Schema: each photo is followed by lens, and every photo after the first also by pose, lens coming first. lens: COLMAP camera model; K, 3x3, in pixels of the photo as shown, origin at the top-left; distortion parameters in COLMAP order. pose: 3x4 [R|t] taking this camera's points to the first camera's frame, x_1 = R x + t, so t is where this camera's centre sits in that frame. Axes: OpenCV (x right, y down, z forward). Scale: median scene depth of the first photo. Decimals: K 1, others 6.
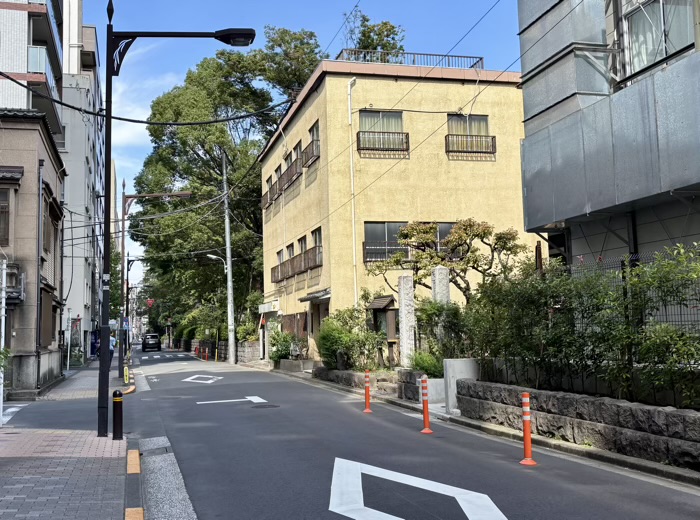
lens RADIAL K [[676.9, 0, 282.7], [0, 676.9, 258.3], [0, 0, 1]] dist [0.186109, 0.004707]
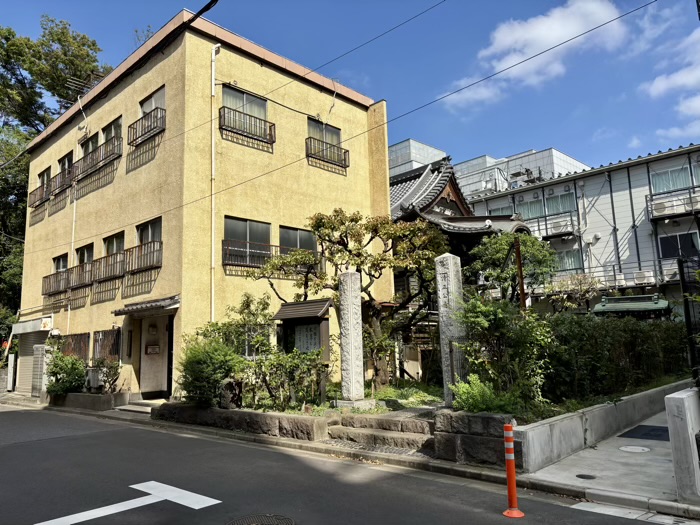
lens RADIAL K [[527.6, 0, 347.8], [0, 527.6, 259.5], [0, 0, 1]] dist [0.032394, -0.034641]
pose [[0.825712, 0.087148, 0.557320, -0.100811], [-0.046881, 0.995178, -0.086159, 0.043634], [-0.562141, 0.045015, 0.825816, 0.384918]]
